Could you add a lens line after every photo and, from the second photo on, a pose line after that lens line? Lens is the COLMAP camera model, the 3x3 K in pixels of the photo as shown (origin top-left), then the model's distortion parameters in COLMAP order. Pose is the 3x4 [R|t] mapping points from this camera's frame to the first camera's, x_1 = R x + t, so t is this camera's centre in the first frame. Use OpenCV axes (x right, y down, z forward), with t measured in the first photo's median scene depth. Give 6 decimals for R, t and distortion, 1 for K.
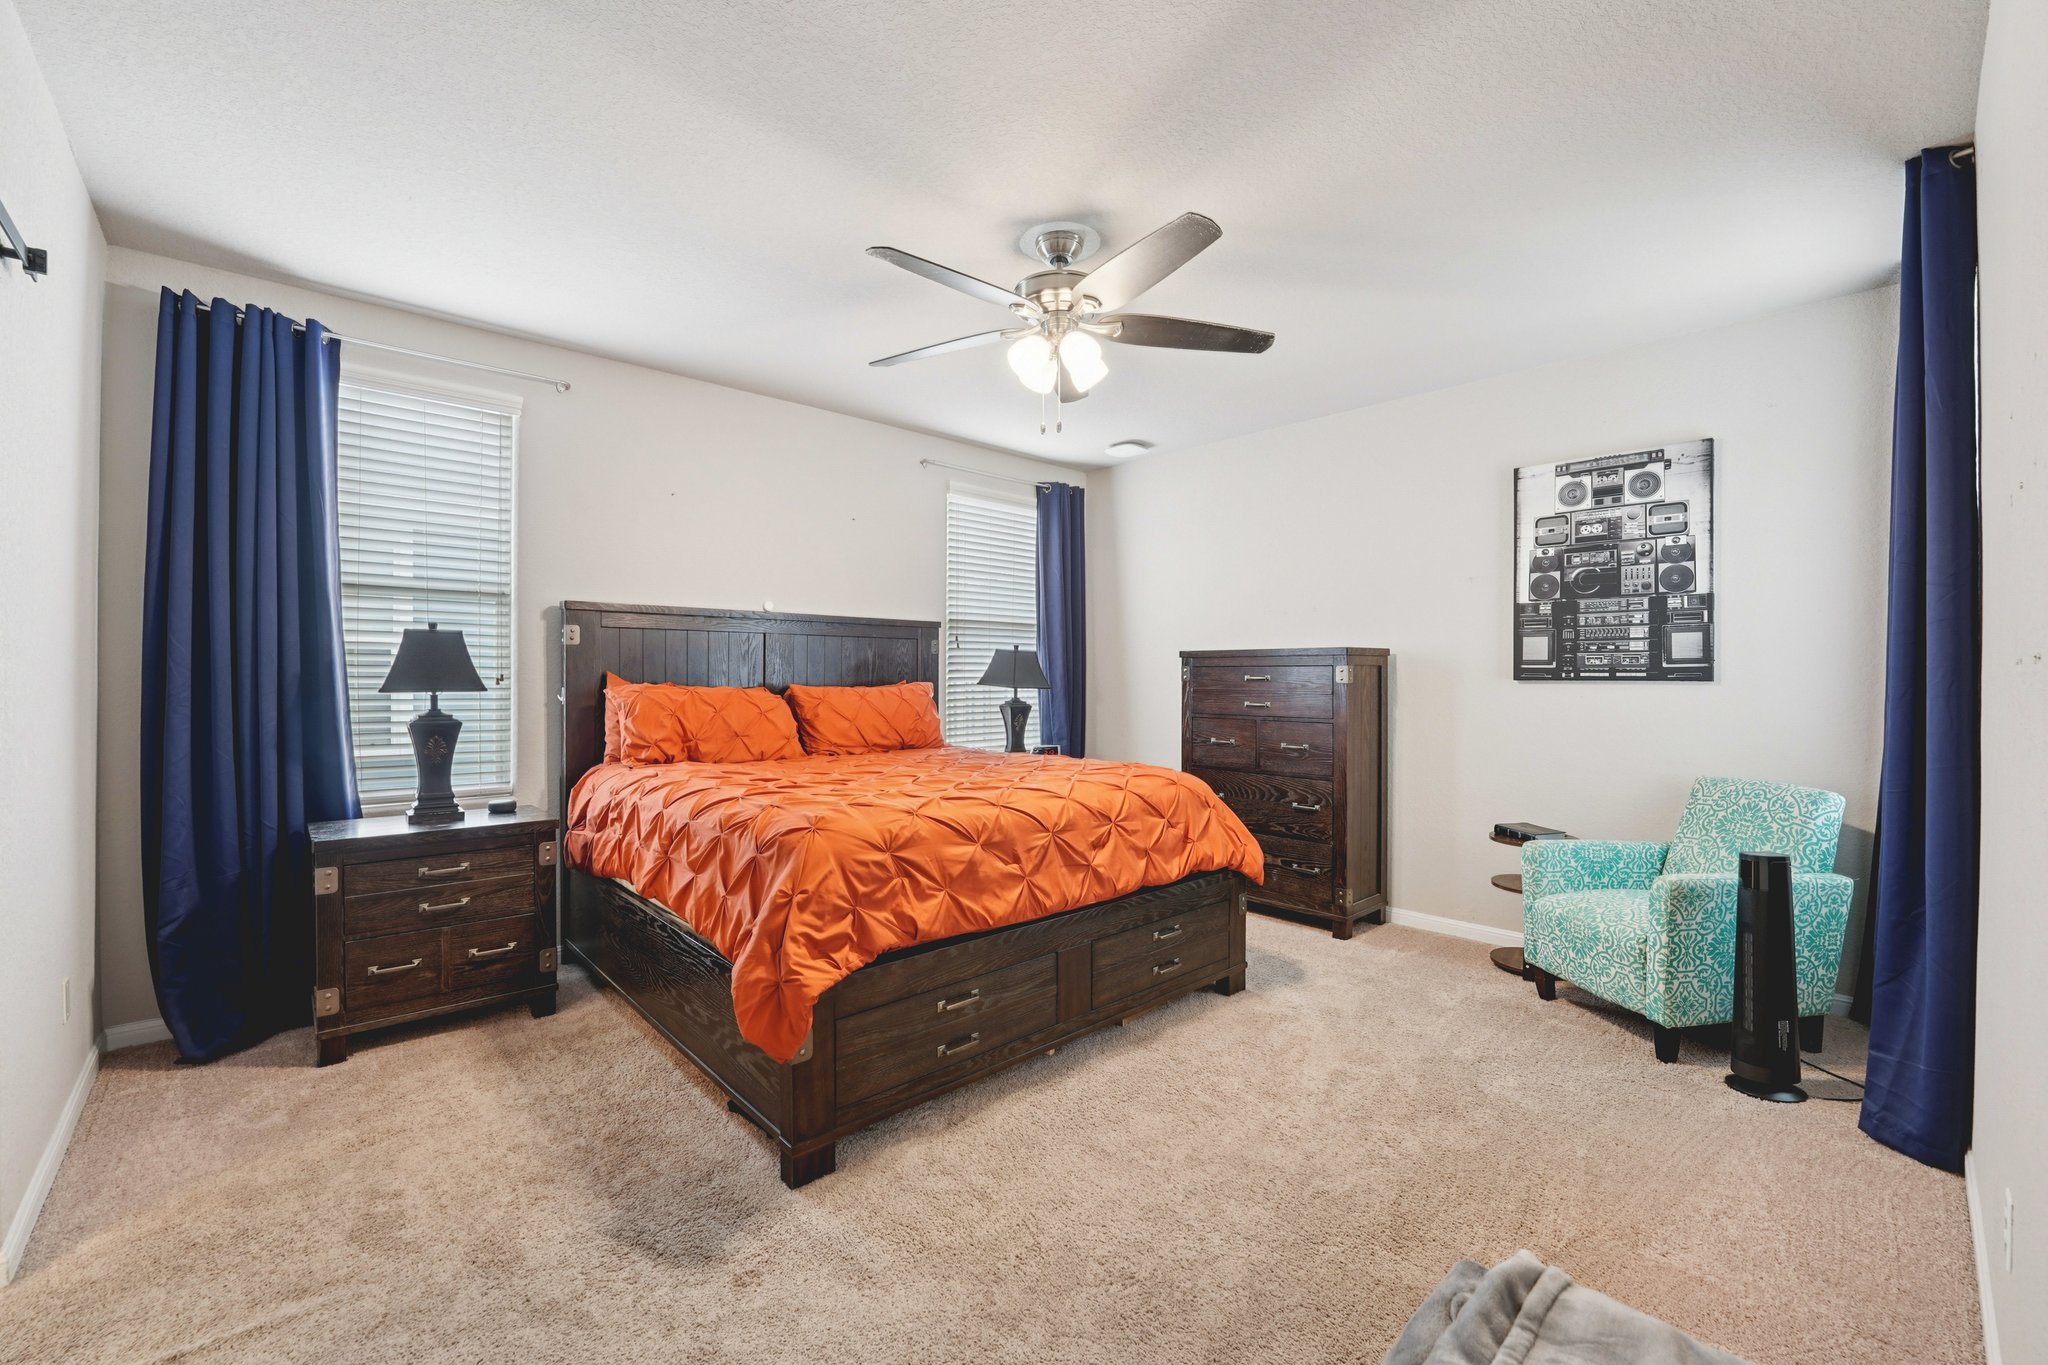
lens RADIAL K [[838.3, 0, 1019.4], [0, 838.3, 685.0], [0, 0, 1]] dist [-0.018865, 0.000286]
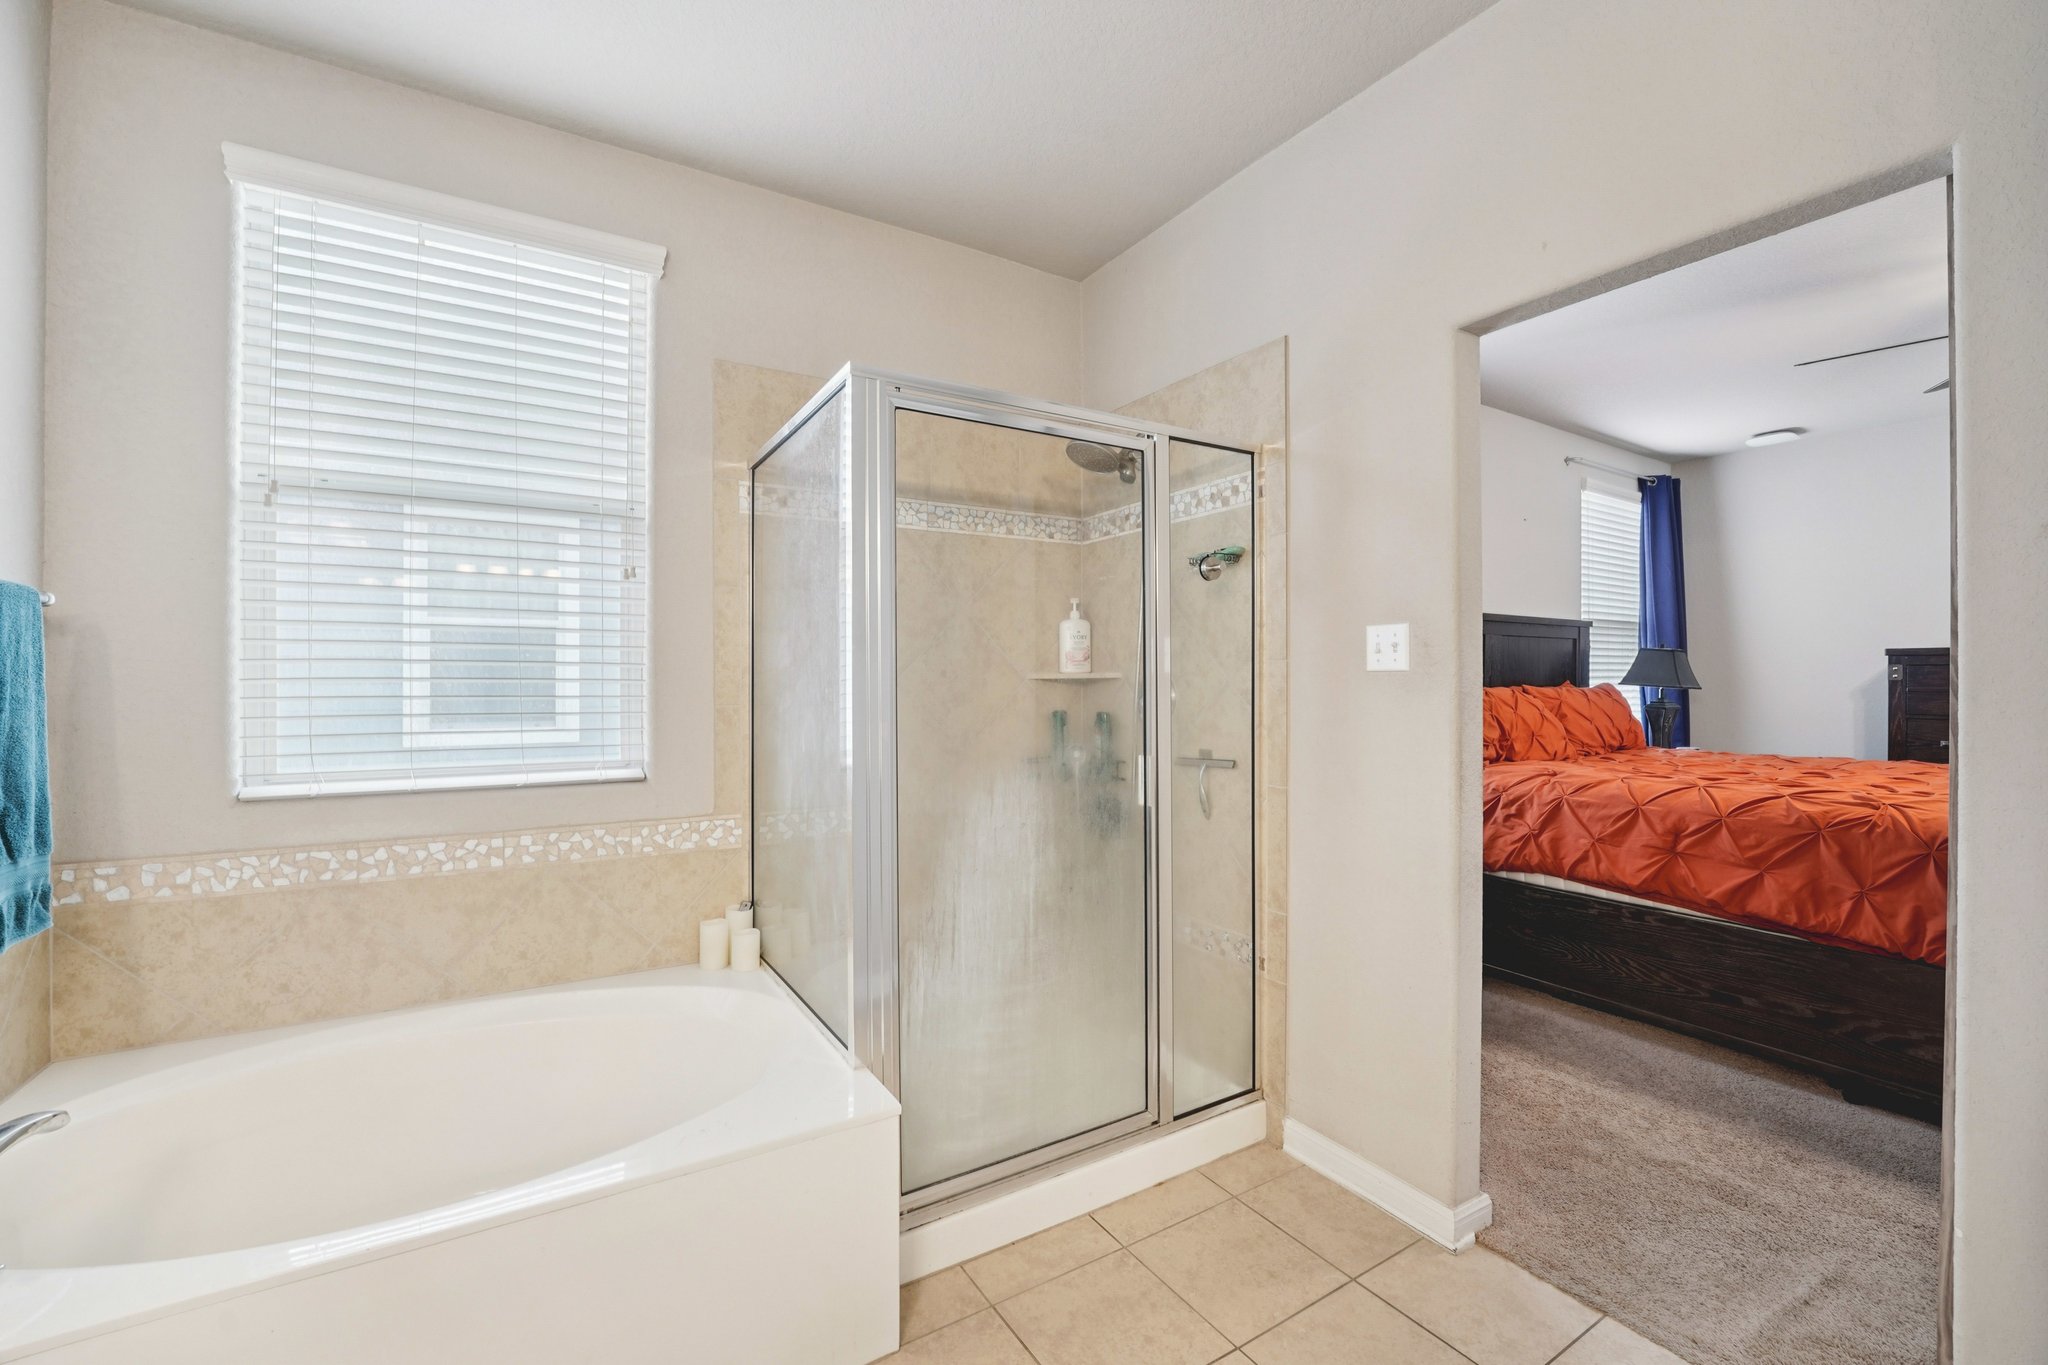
lens RADIAL K [[838.3, 0, 1027.3], [0, 838.3, 680.1], [0, 0, 1]] dist [-0.018865, 0.000286]
pose [[0.981523, -0.002856, -0.191325, -0.554738], [0.002361, 0.999993, -0.002818, -0.004704], [0.191332, 0.002314, 0.981523, -0.087274]]
